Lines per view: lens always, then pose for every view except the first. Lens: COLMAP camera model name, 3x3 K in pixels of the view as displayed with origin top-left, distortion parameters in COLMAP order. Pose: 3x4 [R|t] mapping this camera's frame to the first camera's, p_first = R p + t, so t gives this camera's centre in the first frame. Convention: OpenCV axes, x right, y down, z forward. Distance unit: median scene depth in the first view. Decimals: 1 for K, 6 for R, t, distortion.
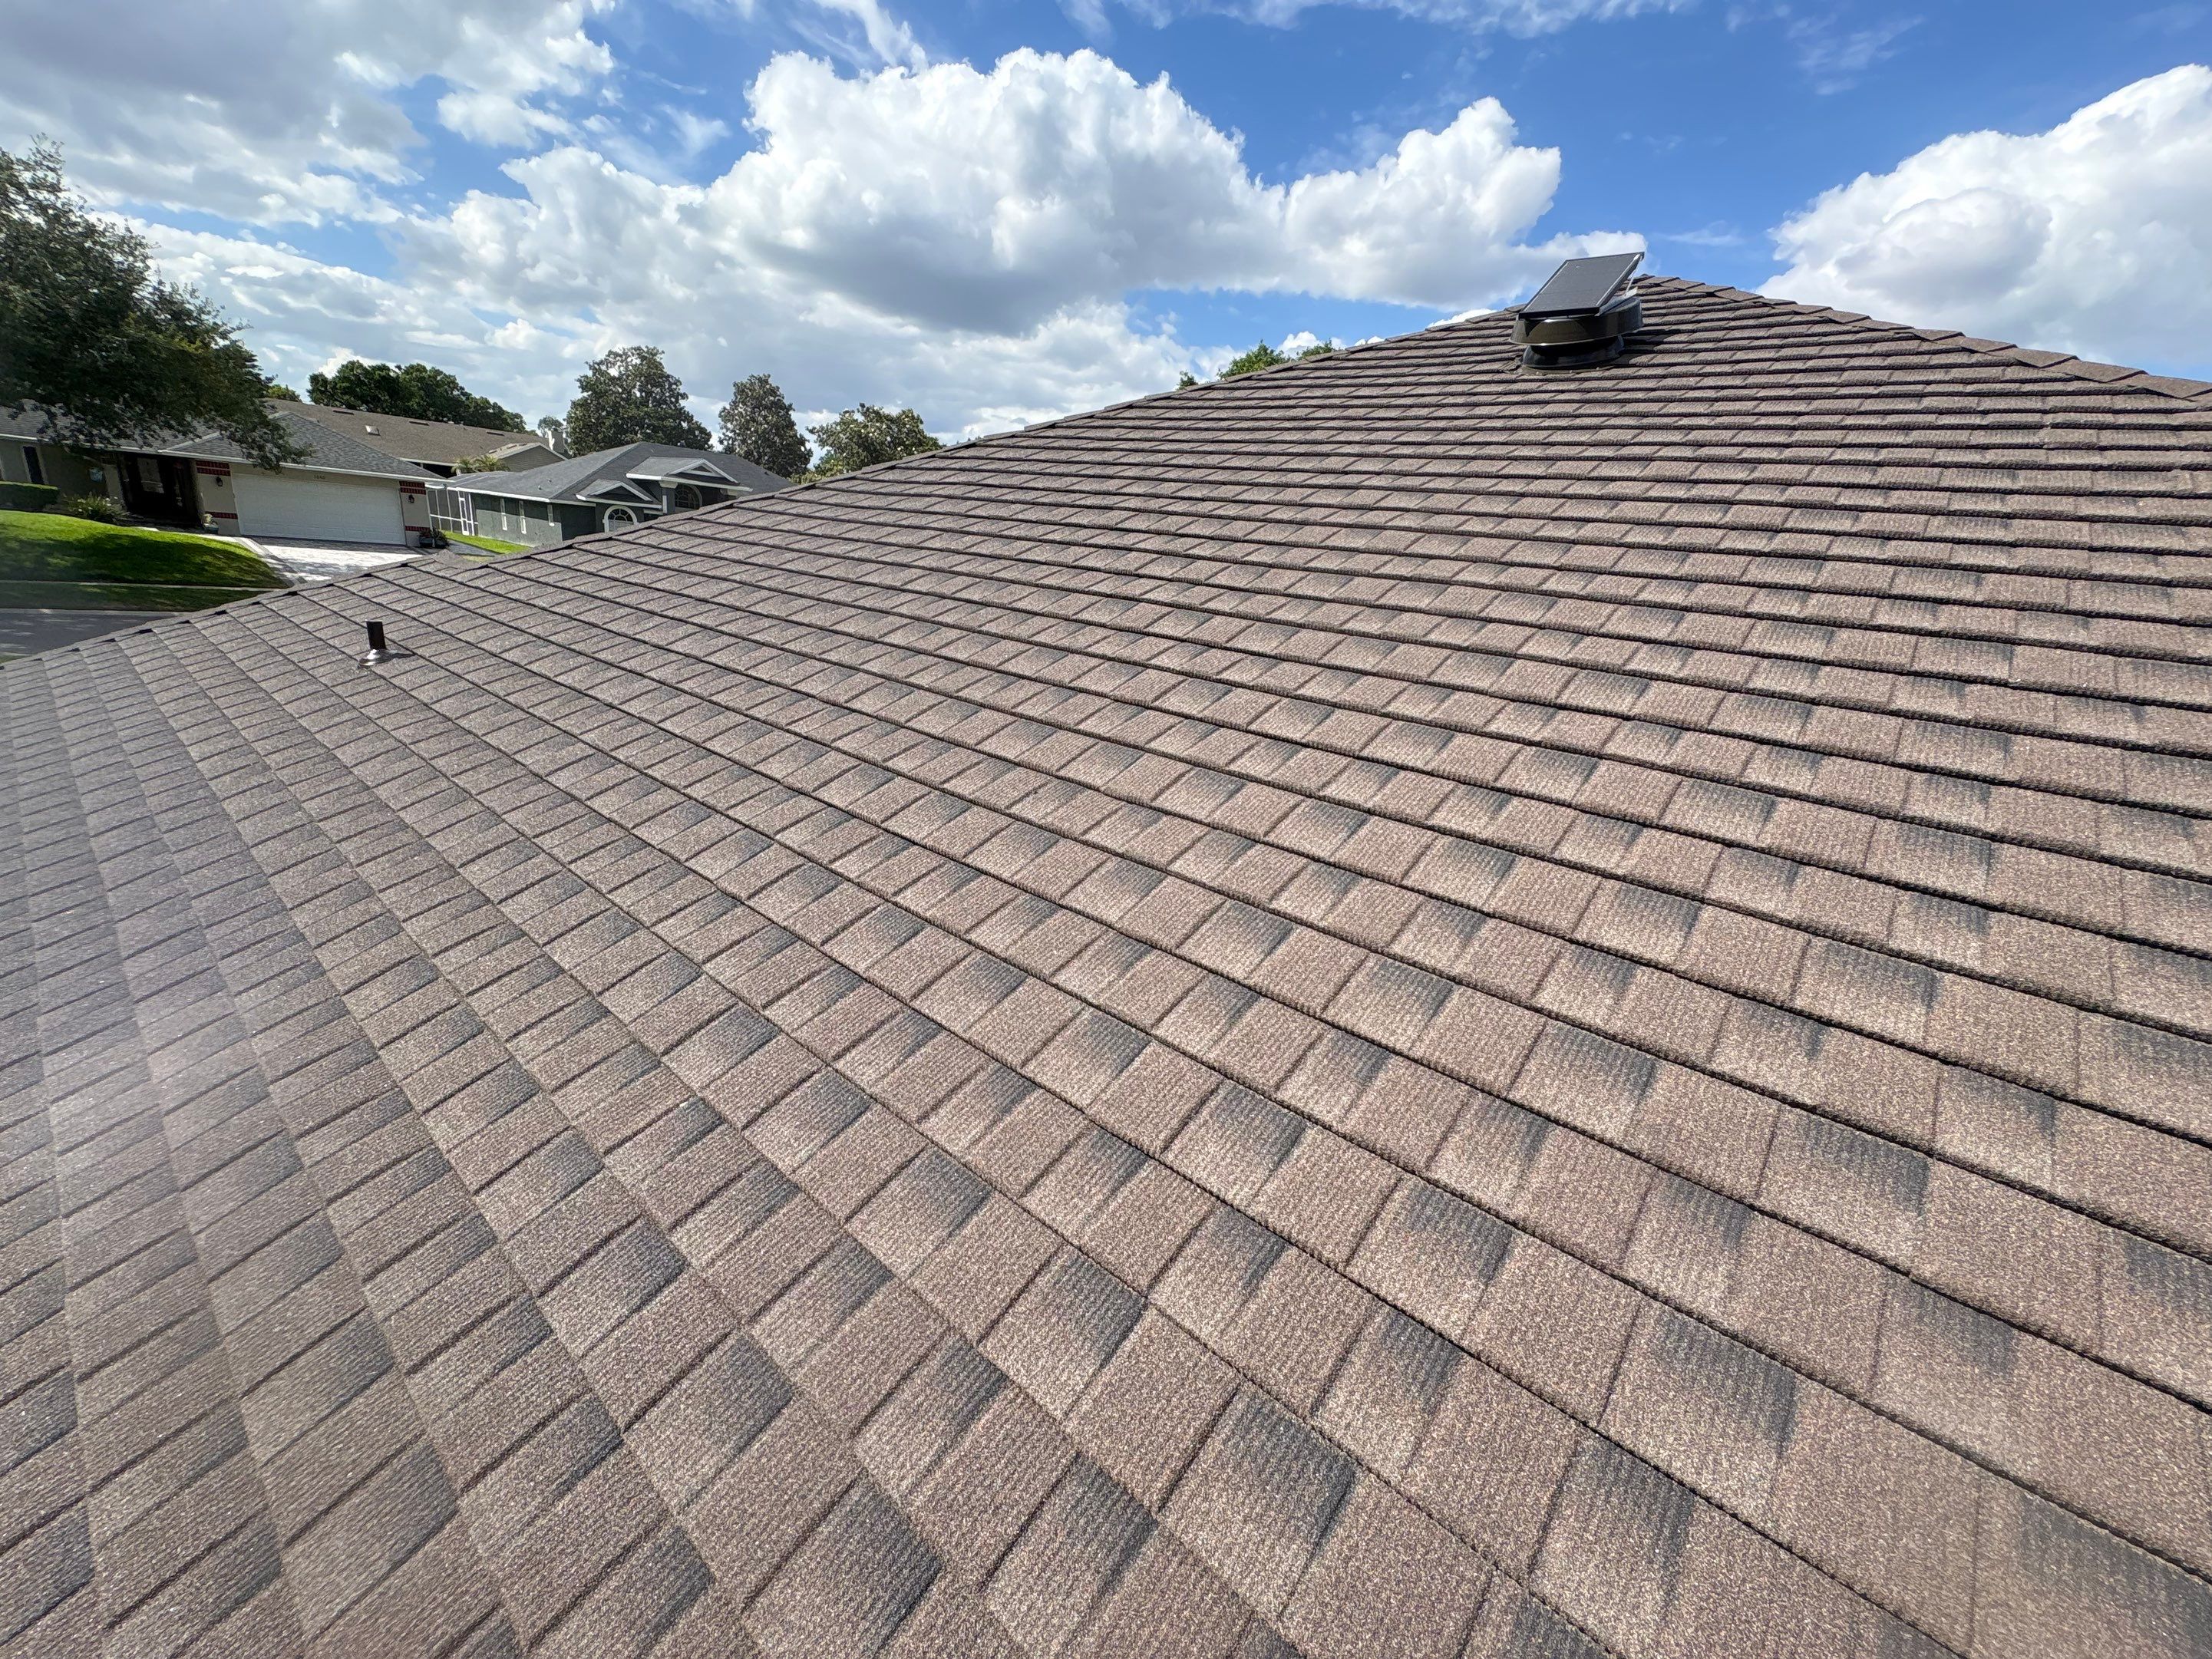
lens RADIAL K [[876.3, 0, 1107.5], [0, 876.3, 822.7], [0, 0, 1]] dist [-0.001857, 0.000648]
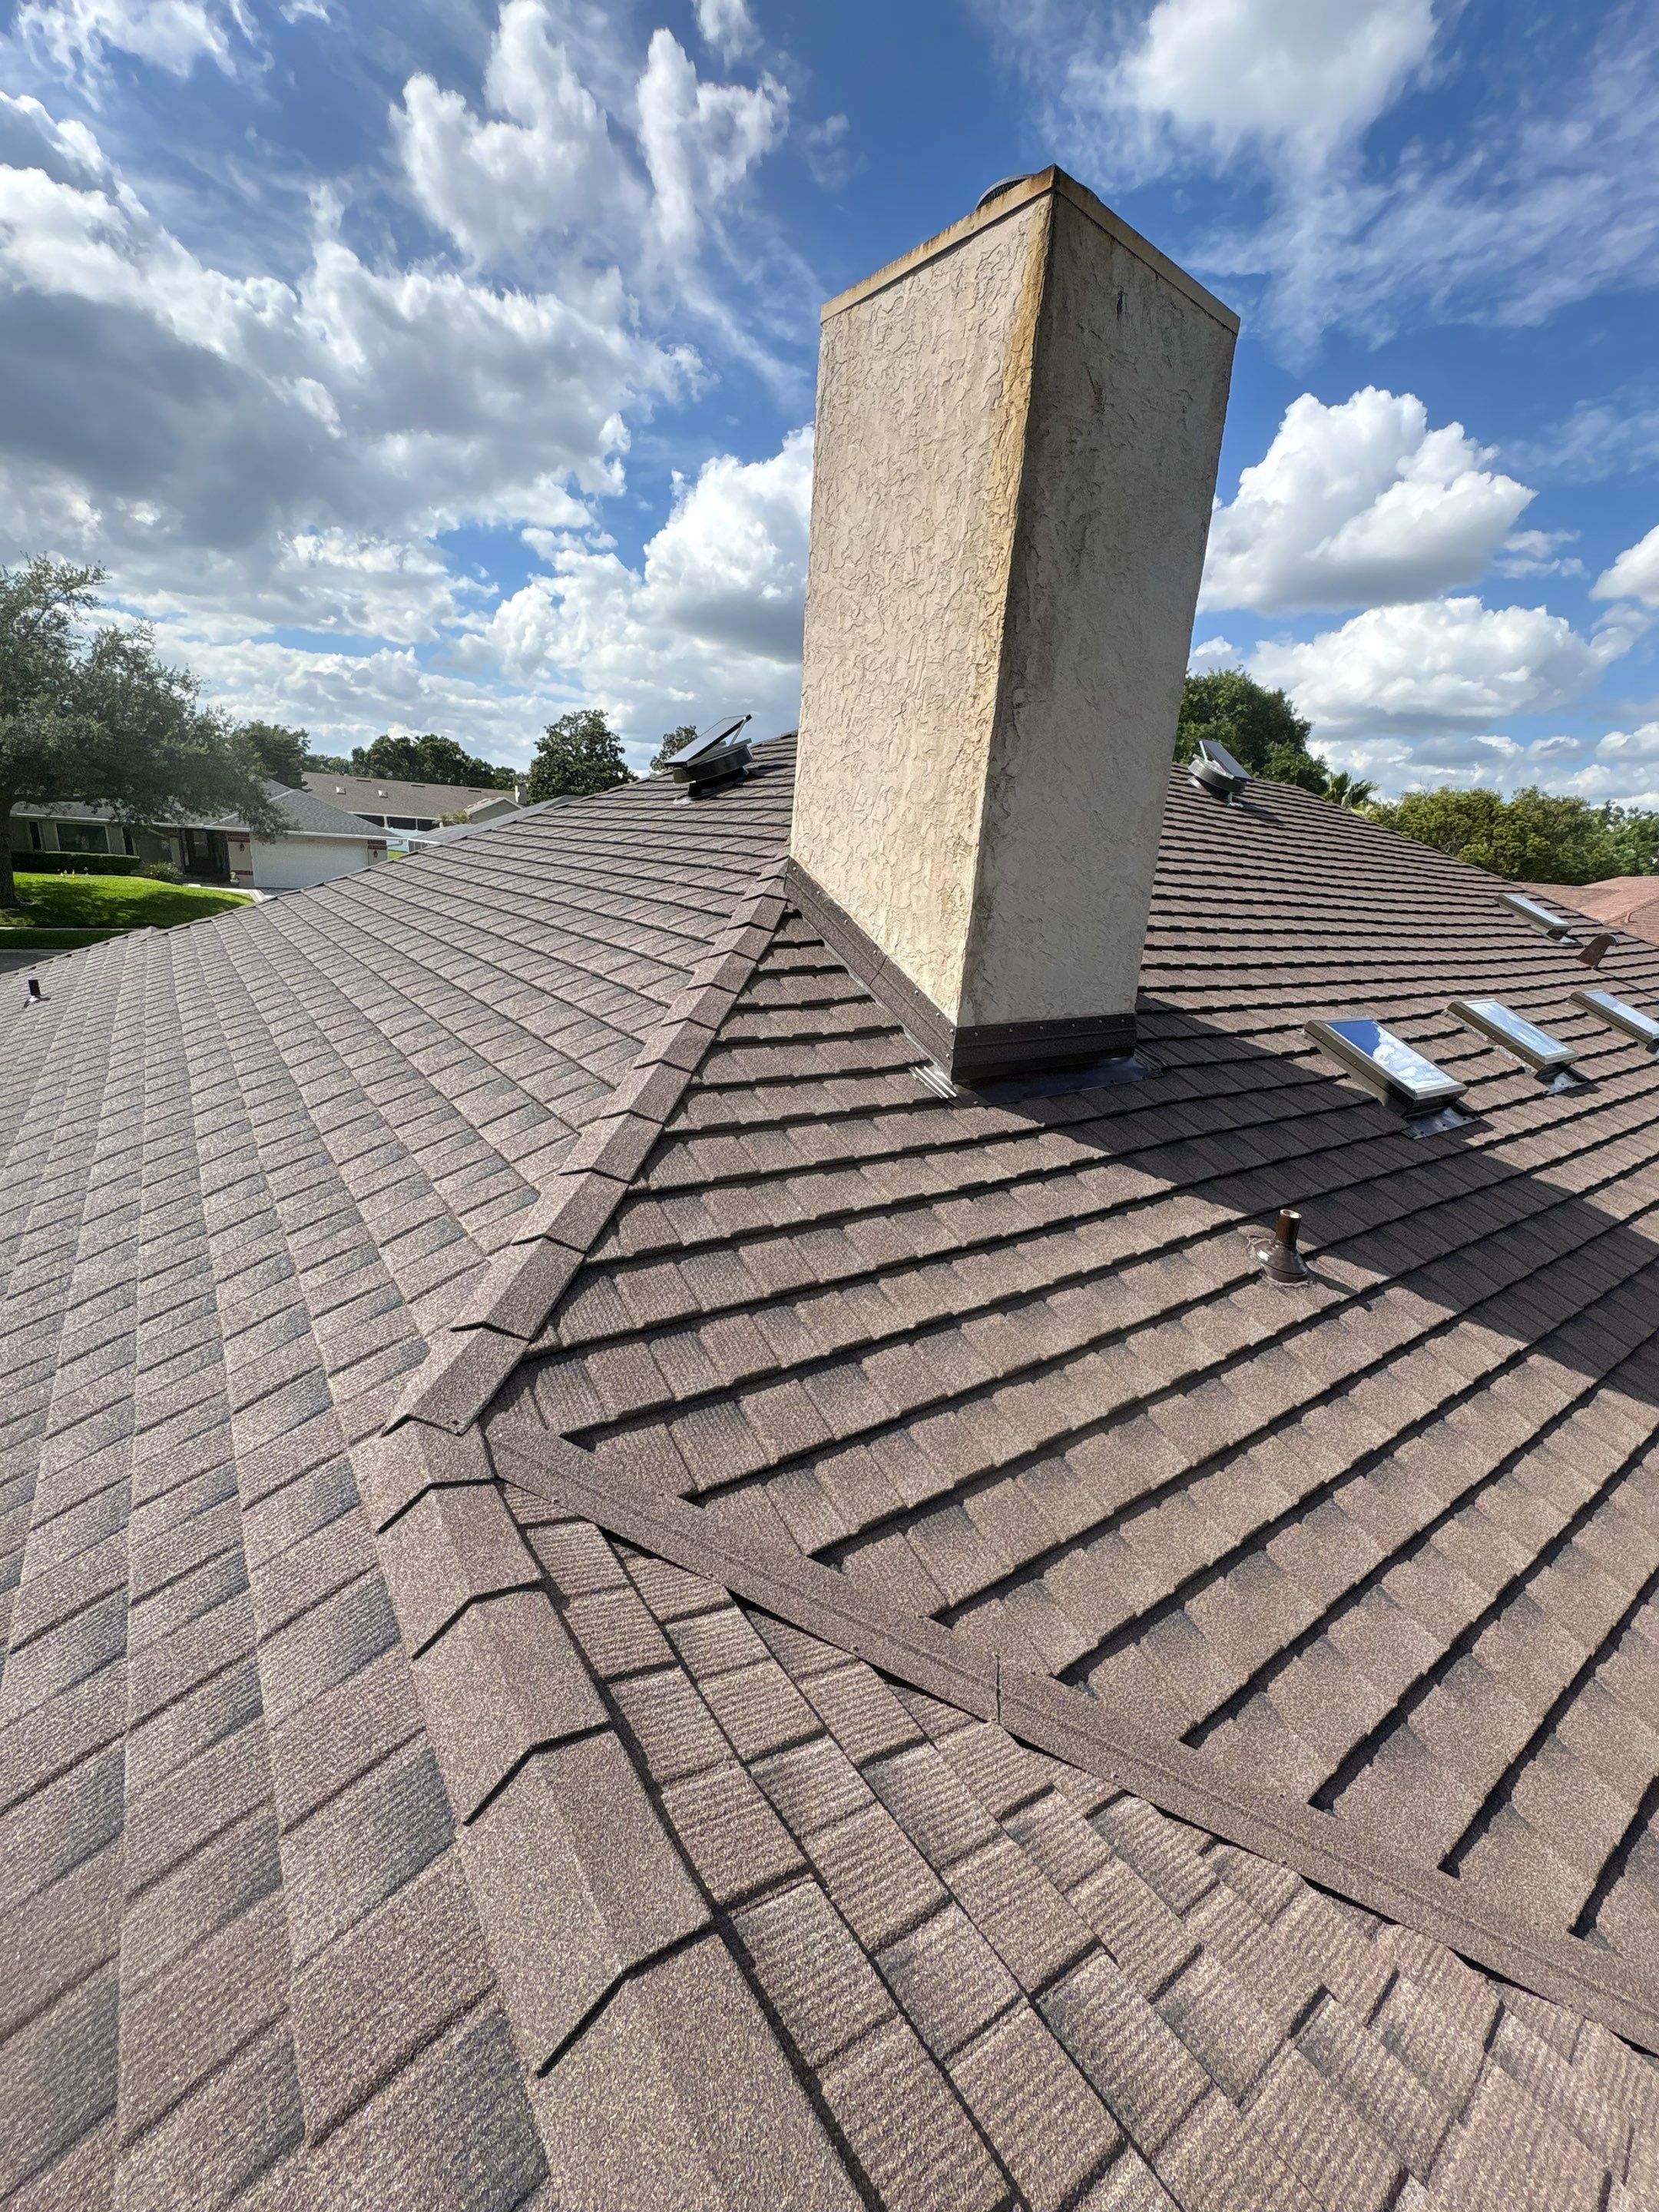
lens RADIAL K [[876.4, 0, 840.1], [0, 876.4, 1110.8], [0, 0, 1]] dist [-0.001857, 0.000648]
pose [[0.973153, 0.032488, -0.227854, 2.194037], [-0.040644, 0.998687, -0.031191, 0.030118], [0.226542, 0.039614, 0.973196, -0.585884]]
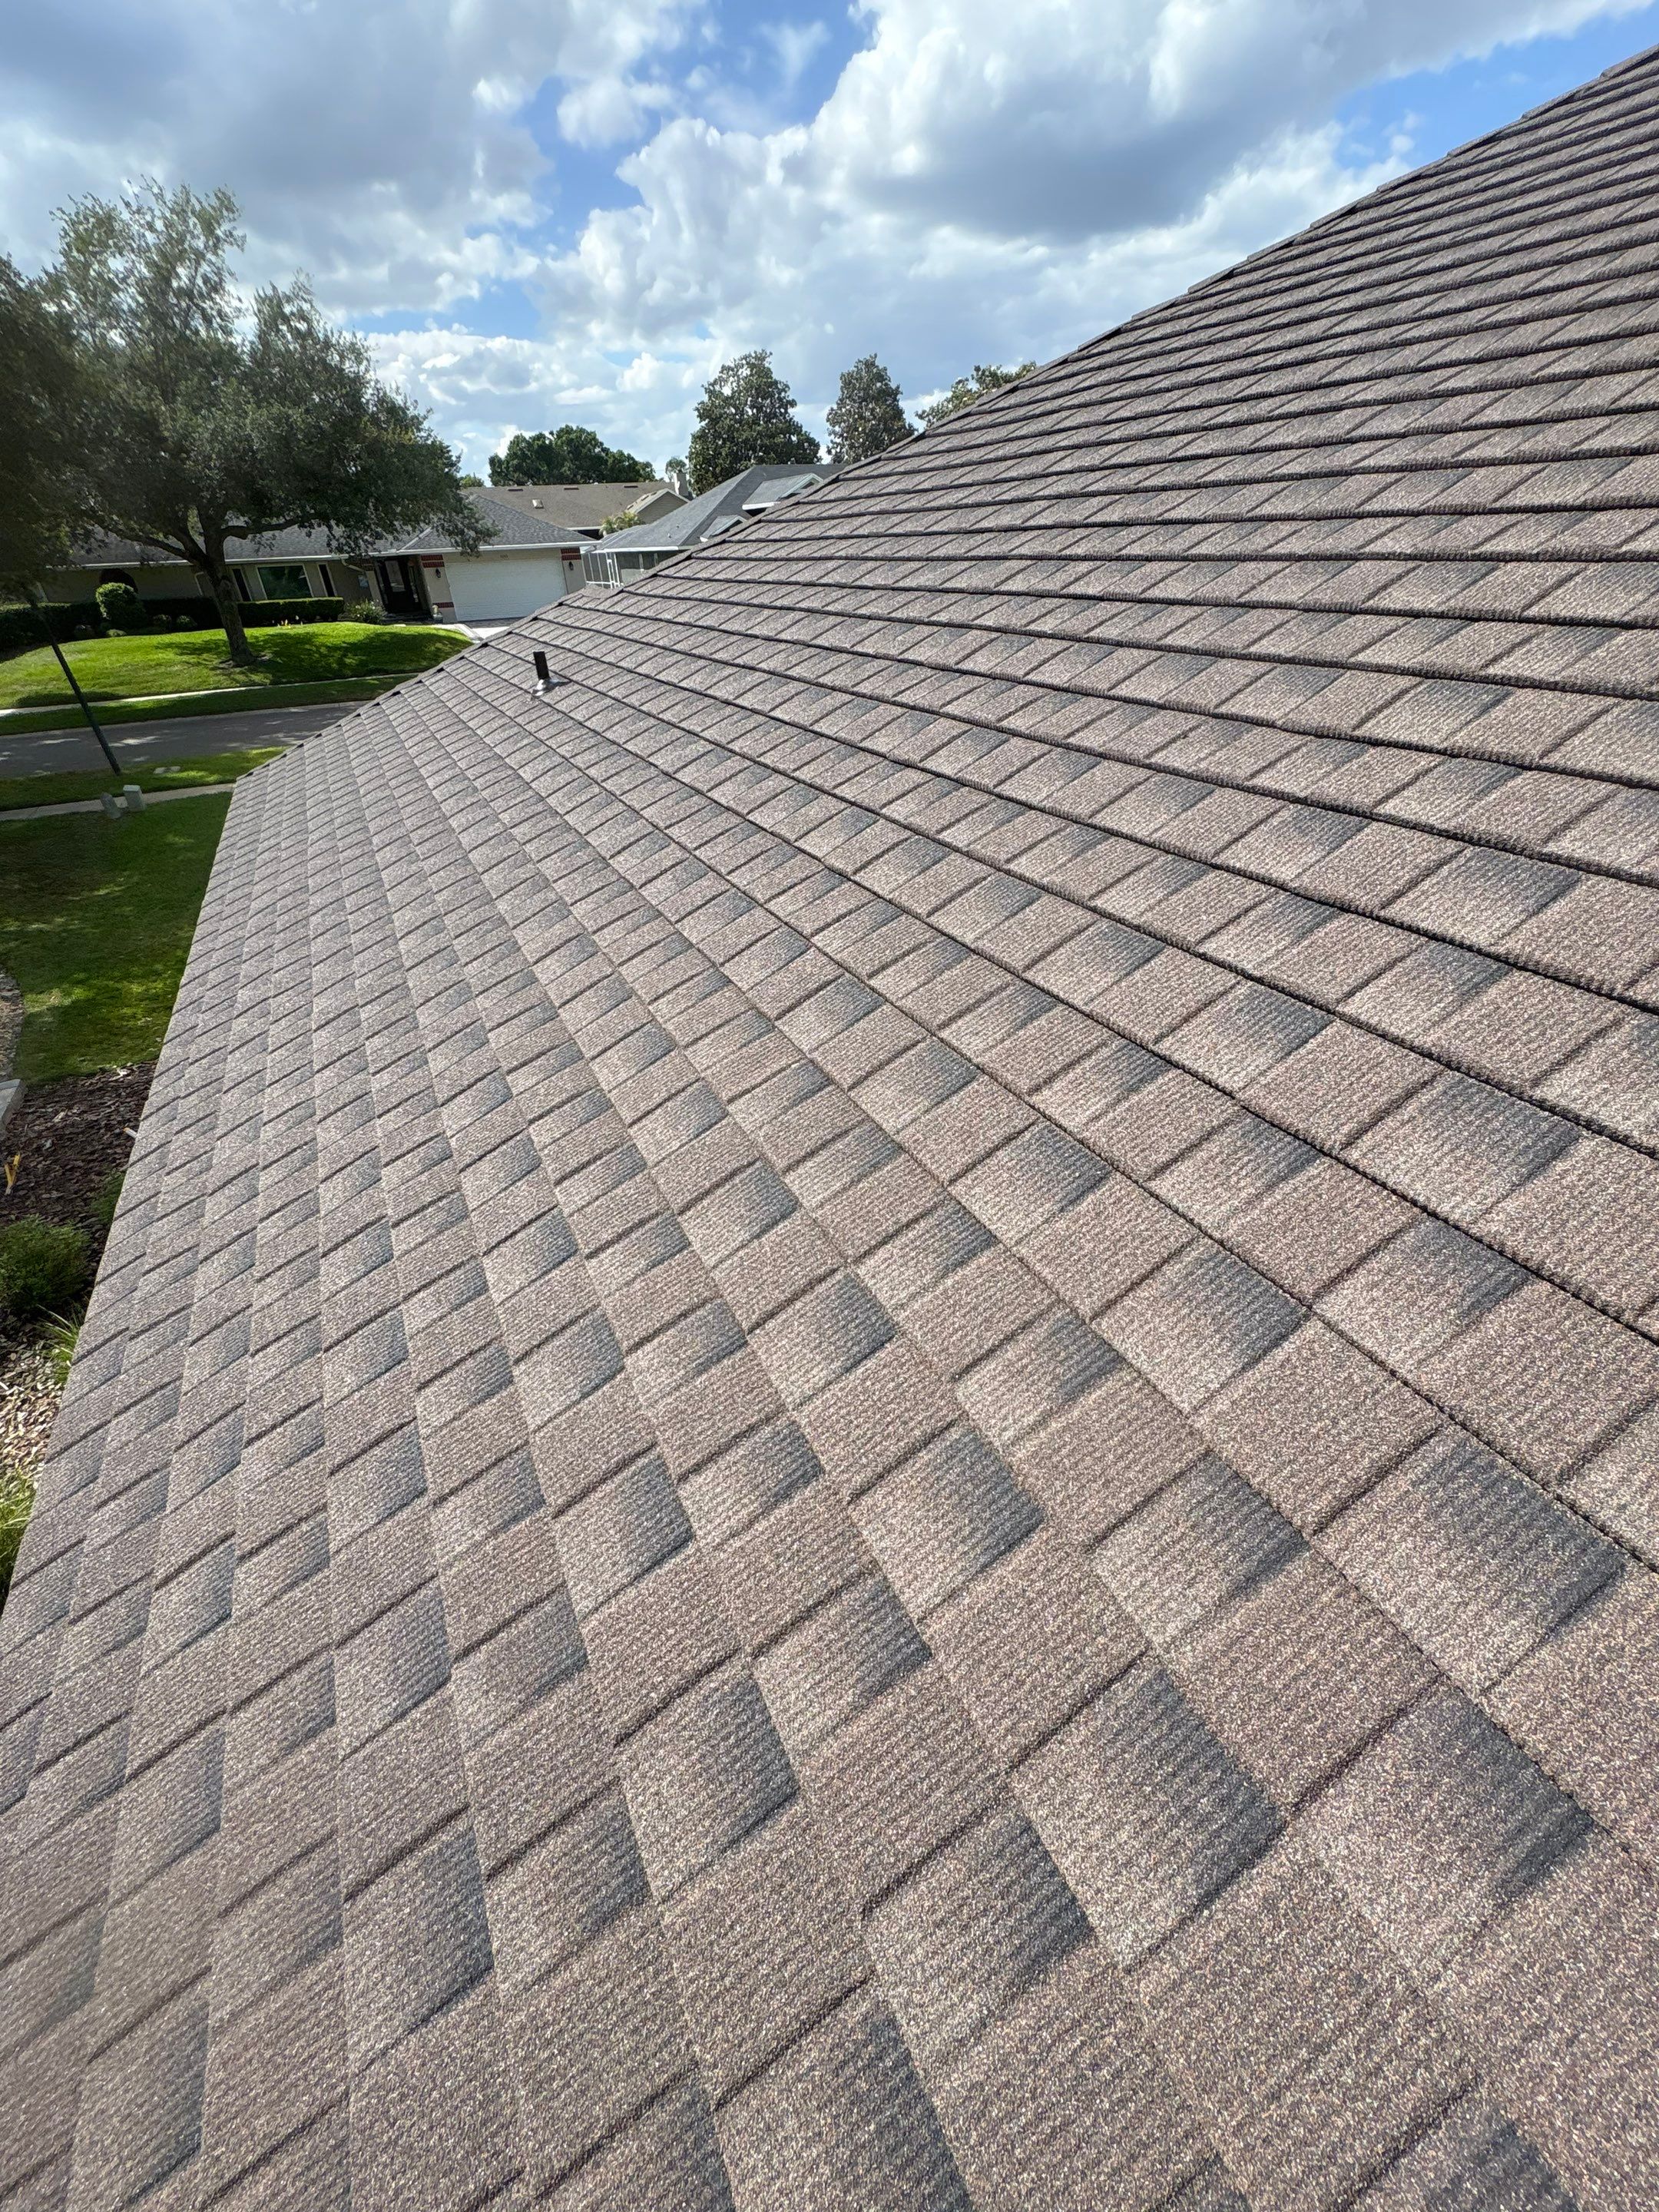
lens RADIAL K [[876.4, 0, 841.6], [0, 876.4, 1108.0], [0, 0, 1]] dist [-0.001857, 0.000648]
pose [[0.917227, 0.090396, -0.387974, -0.031595], [0.014046, 0.965970, 0.258272, 0.088593], [0.398118, -0.242343, 0.884744, 0.094320]]
